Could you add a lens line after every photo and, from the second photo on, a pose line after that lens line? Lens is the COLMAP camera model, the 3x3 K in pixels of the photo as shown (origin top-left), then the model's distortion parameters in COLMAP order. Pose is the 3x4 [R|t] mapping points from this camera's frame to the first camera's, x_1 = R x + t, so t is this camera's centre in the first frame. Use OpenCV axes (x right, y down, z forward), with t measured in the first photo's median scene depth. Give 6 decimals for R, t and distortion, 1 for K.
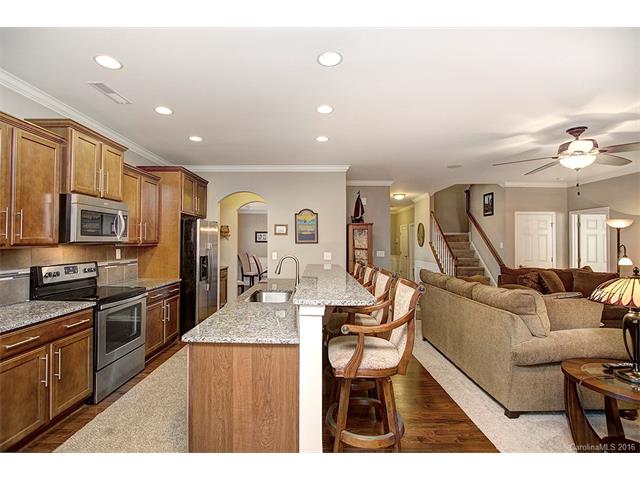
lens RADIAL K [[301.6, 0, 317.9], [0, 301.6, 238.8], [0, 0, 1]] dist [-0.008505, -0.000281]
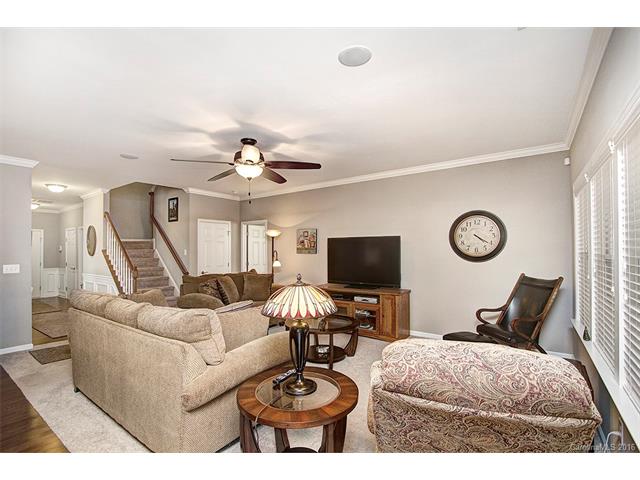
lens RADIAL K [[301.6, 0, 317.9], [0, 301.6, 238.8], [0, 0, 1]] dist [-0.008505, -0.000281]
pose [[0.581237, 0.018248, 0.813530, 0.096142], [0.001623, 0.999721, -0.023584, 0.001201], [-0.813733, 0.015029, 0.581045, 0.121131]]
